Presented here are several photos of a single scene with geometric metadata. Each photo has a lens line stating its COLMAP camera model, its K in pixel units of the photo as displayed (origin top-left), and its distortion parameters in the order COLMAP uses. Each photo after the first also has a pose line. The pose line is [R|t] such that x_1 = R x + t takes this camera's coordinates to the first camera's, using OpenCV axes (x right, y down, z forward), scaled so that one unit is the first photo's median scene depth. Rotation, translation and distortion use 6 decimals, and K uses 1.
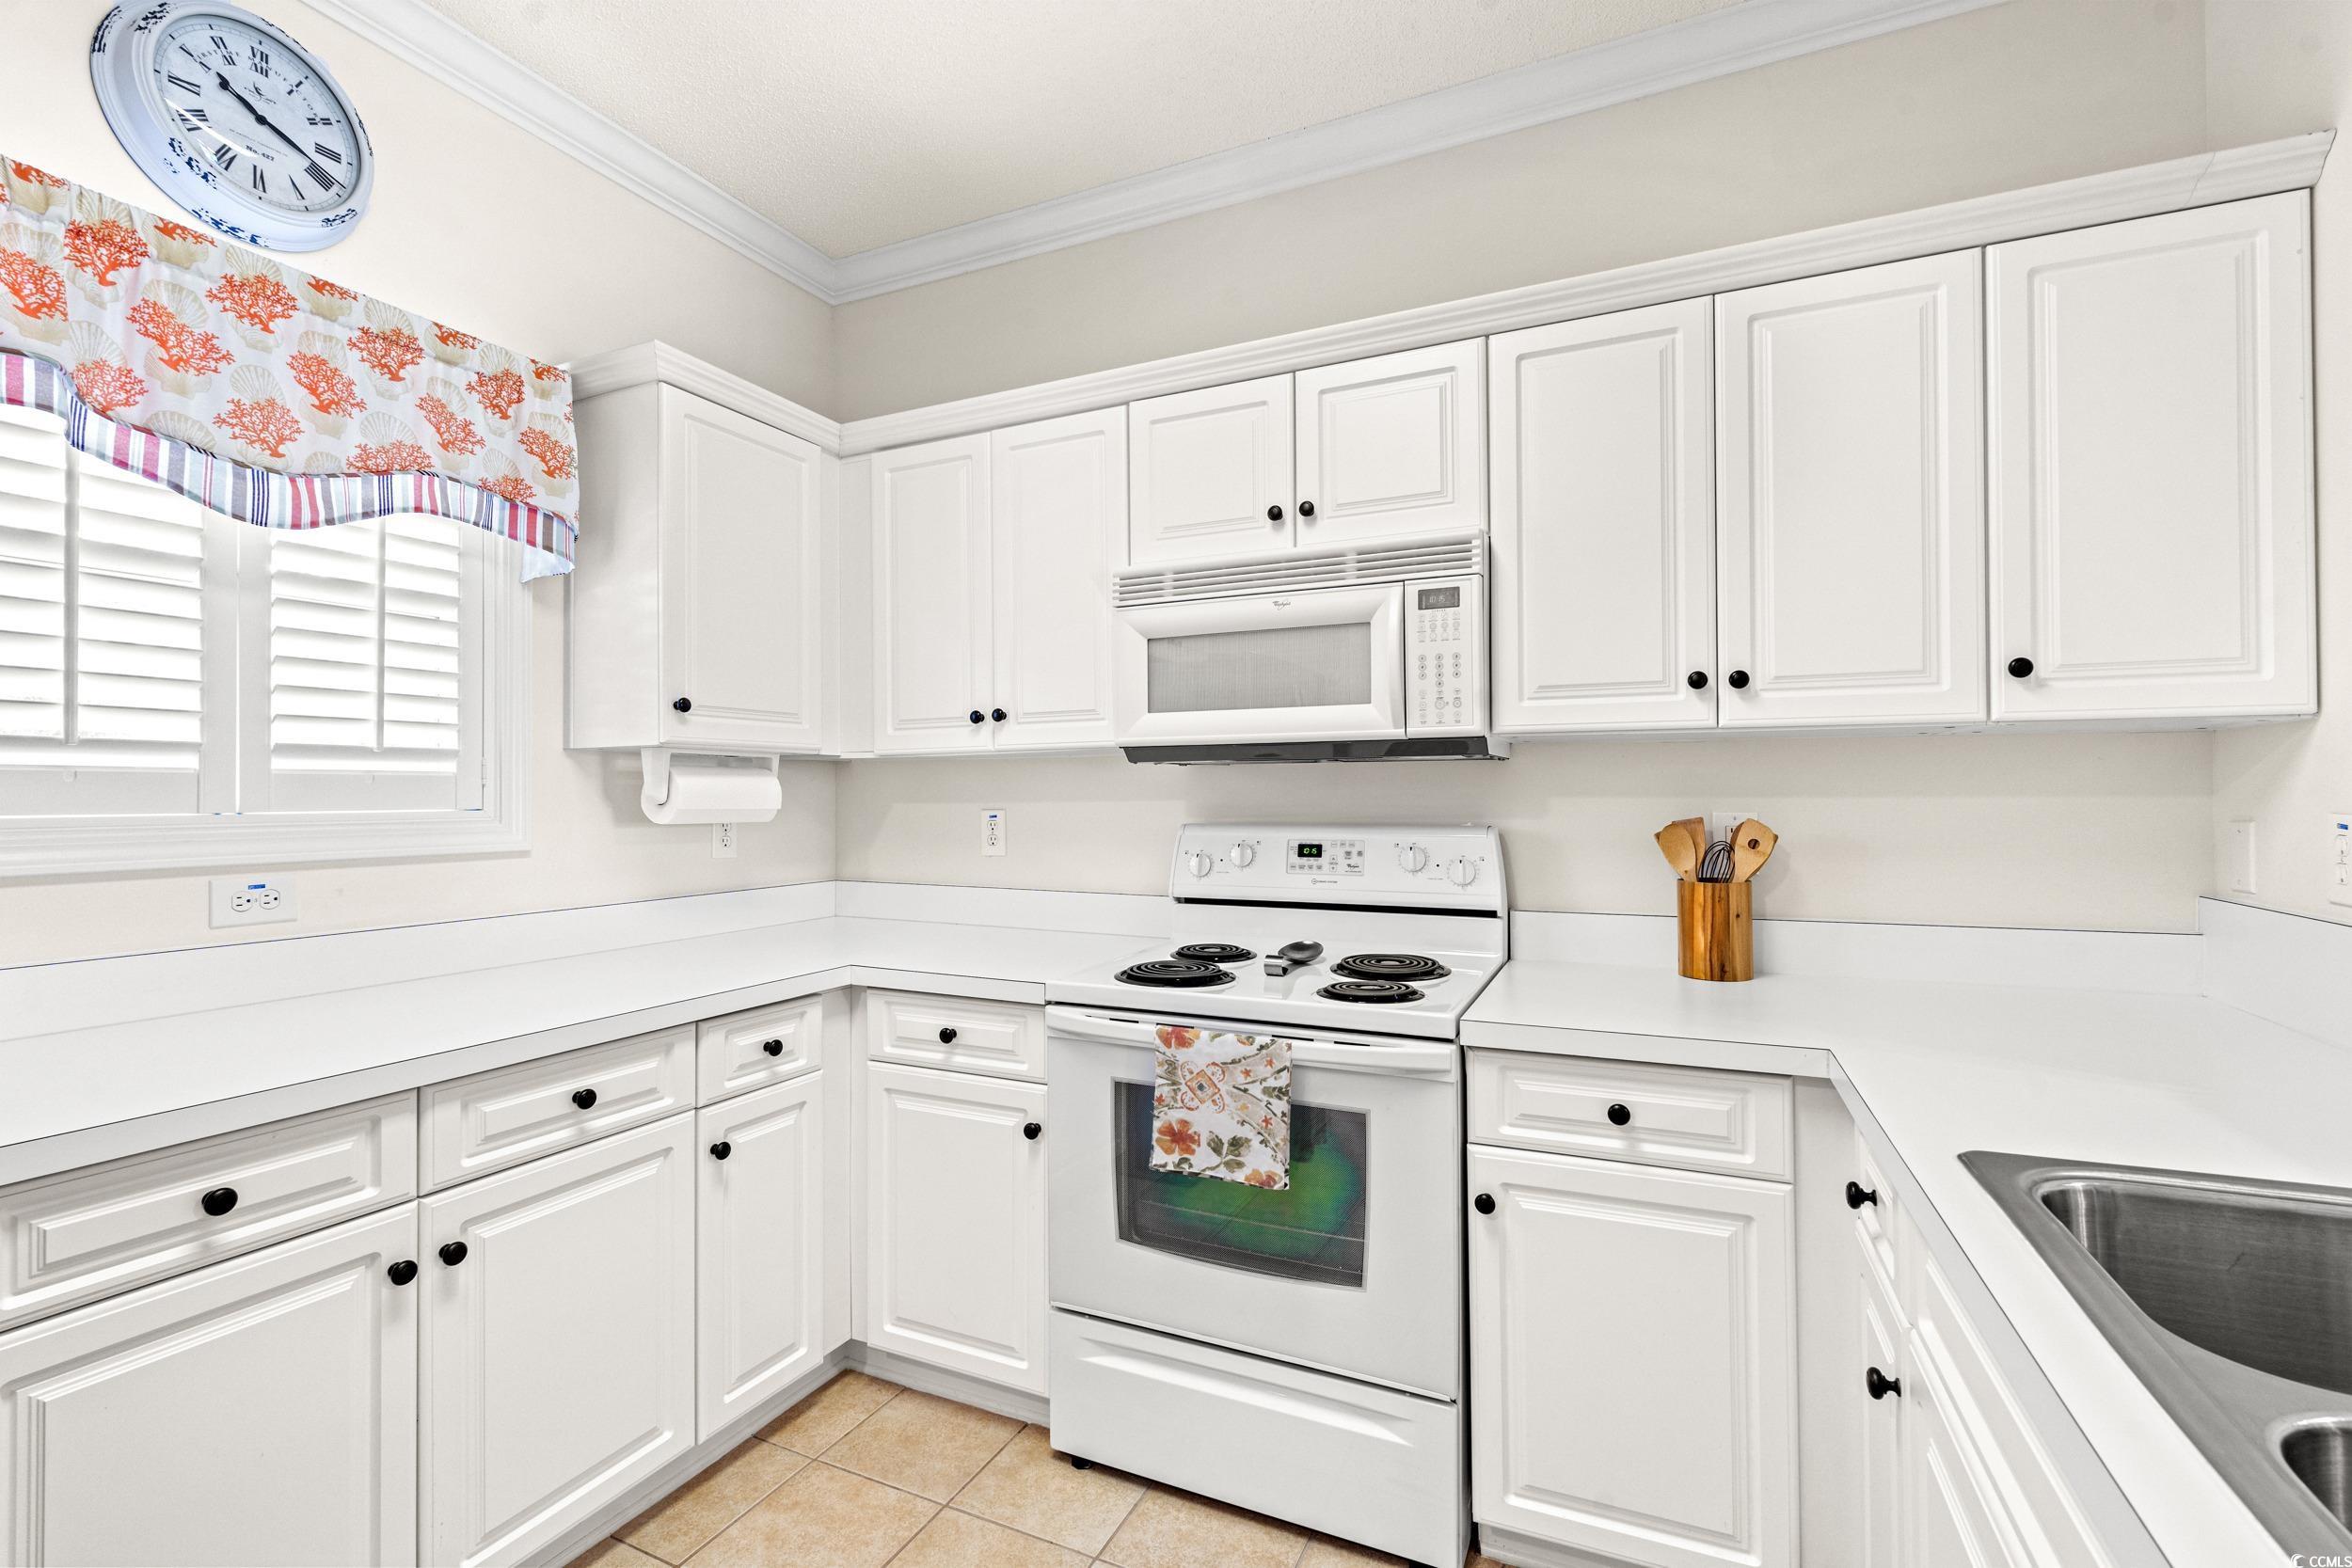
lens RADIAL K [[1043.8, 0, 1175.7], [0, 1043.8, 787.7], [0, 0, 1]] dist [-0.002097, -0.000258]
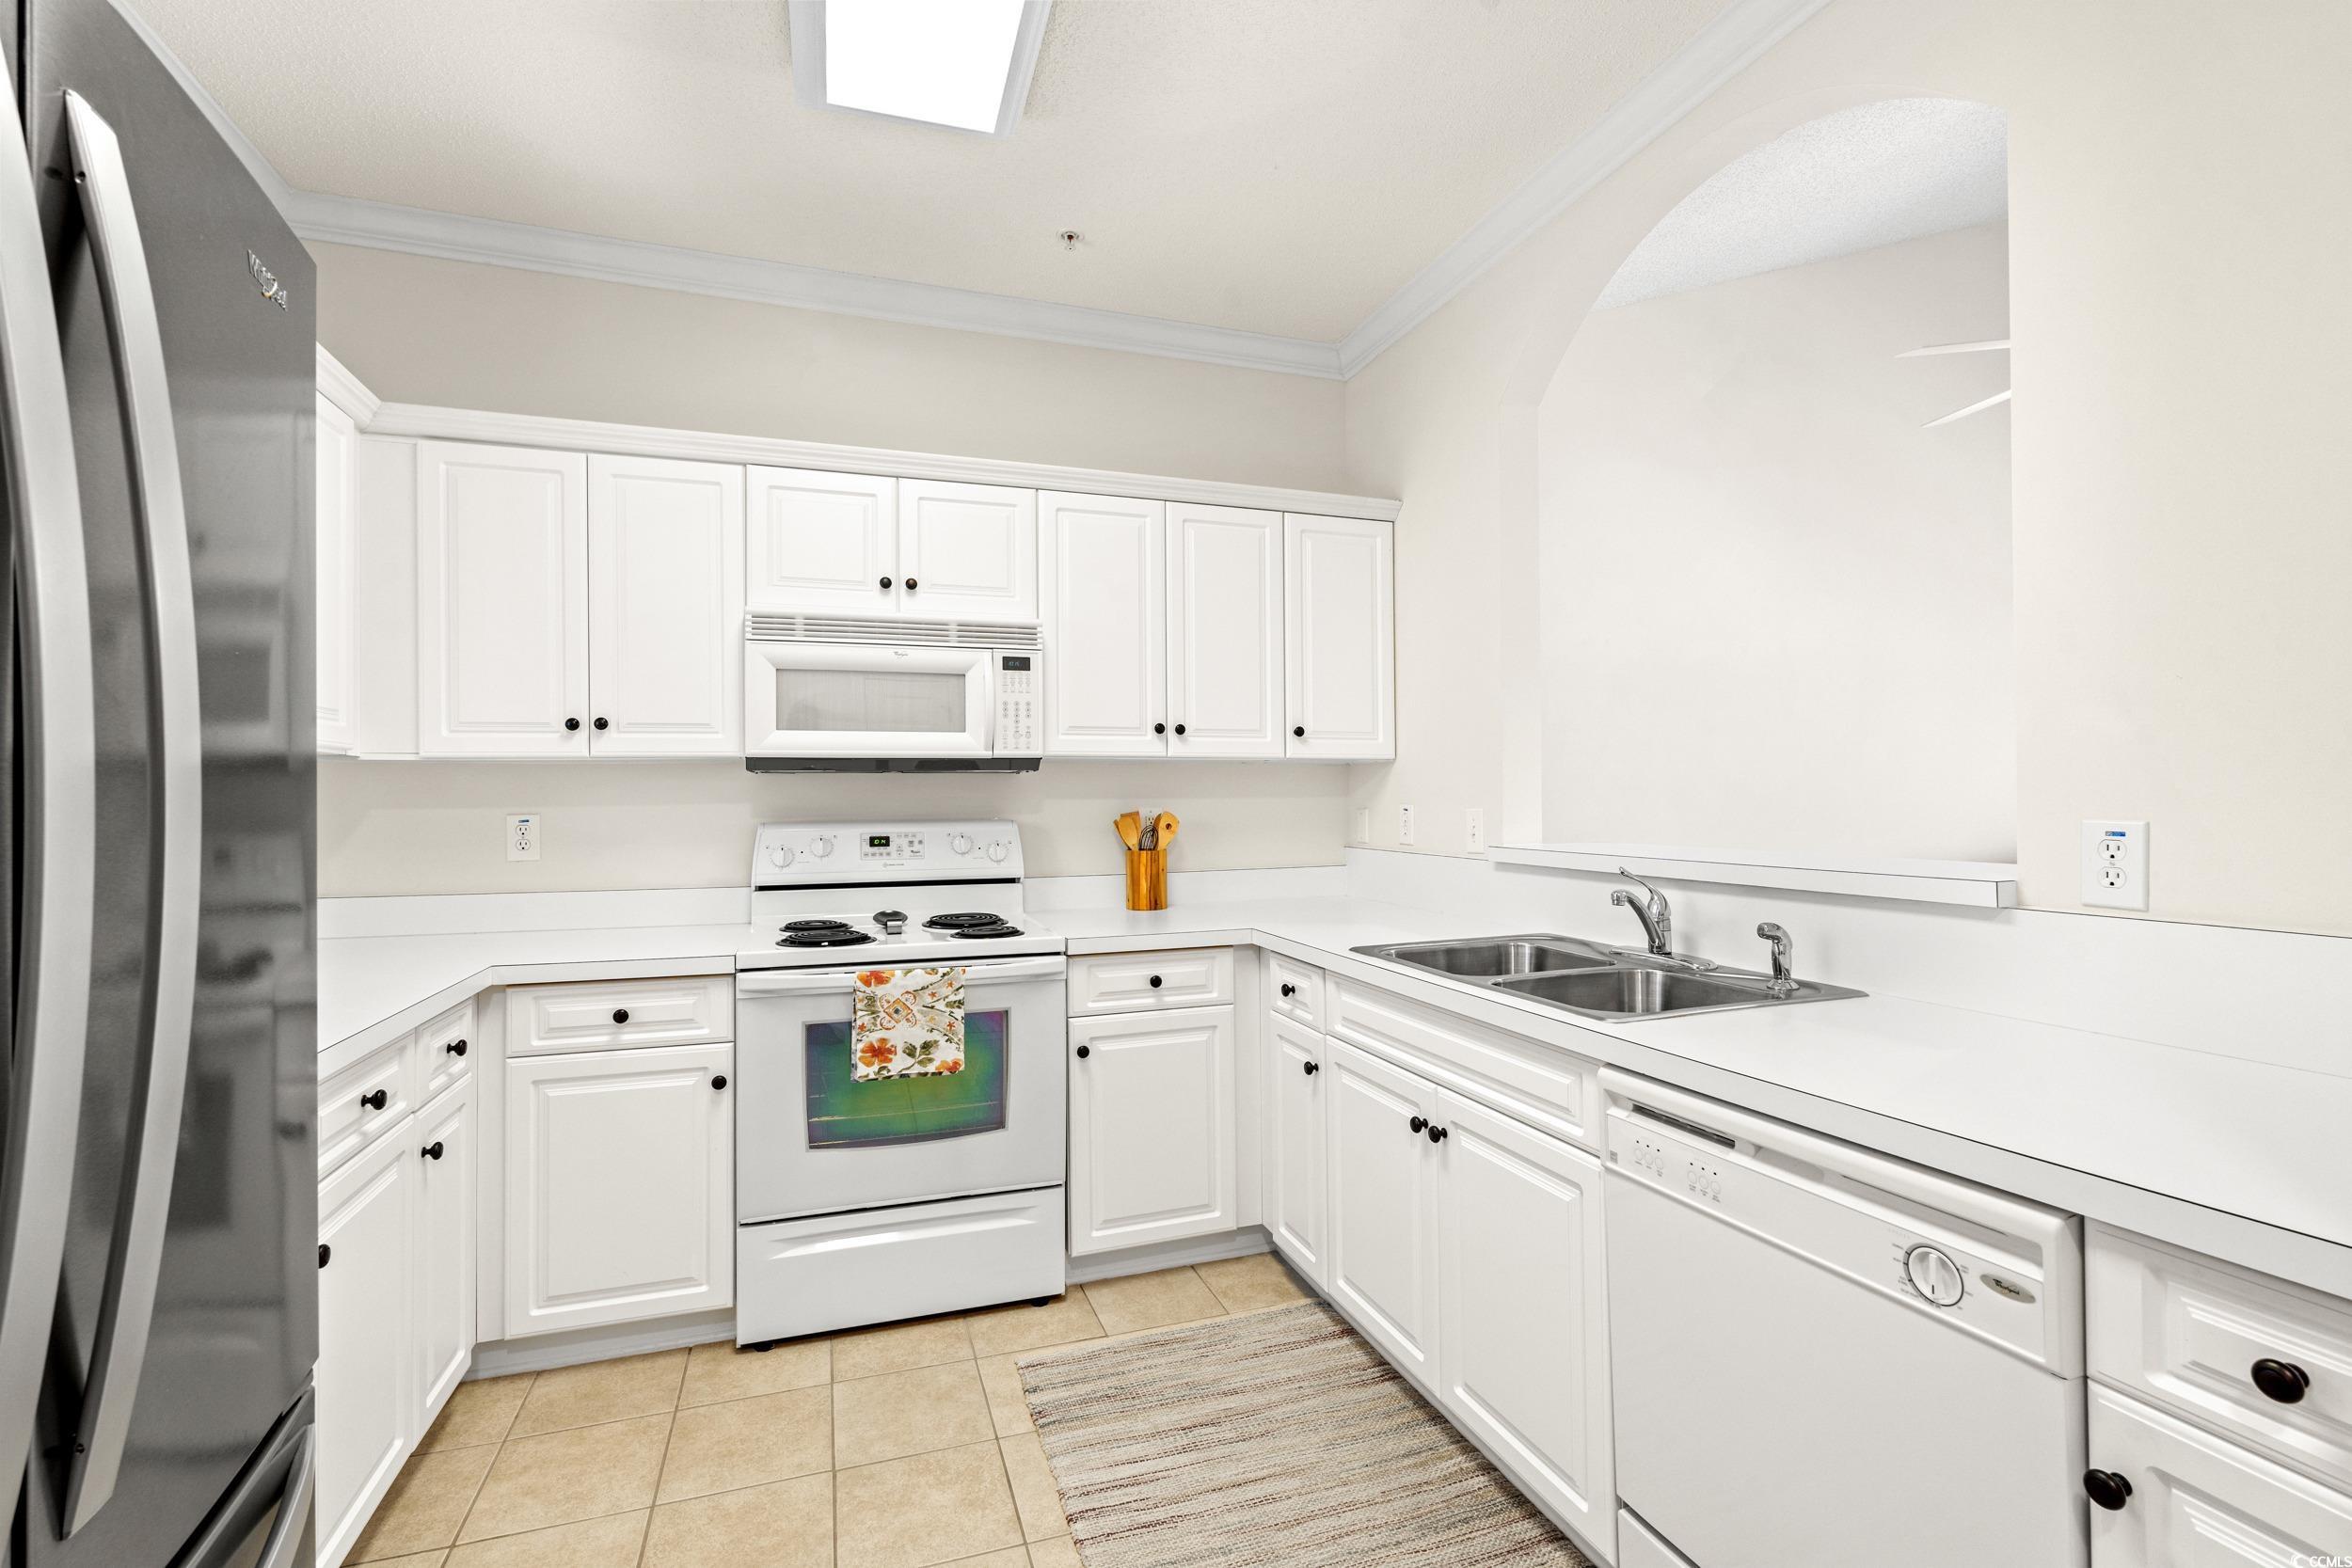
lens RADIAL K [[1043.8, 0, 1182.7], [0, 1043.8, 784.9], [0, 0, 1]] dist [-0.002097, -0.000258]
pose [[0.718301, 0.007459, 0.695692, -0.604465], [0.000421, 0.999938, -0.011155, 0.006321], [-0.695732, 0.008306, 0.718253, -0.220588]]
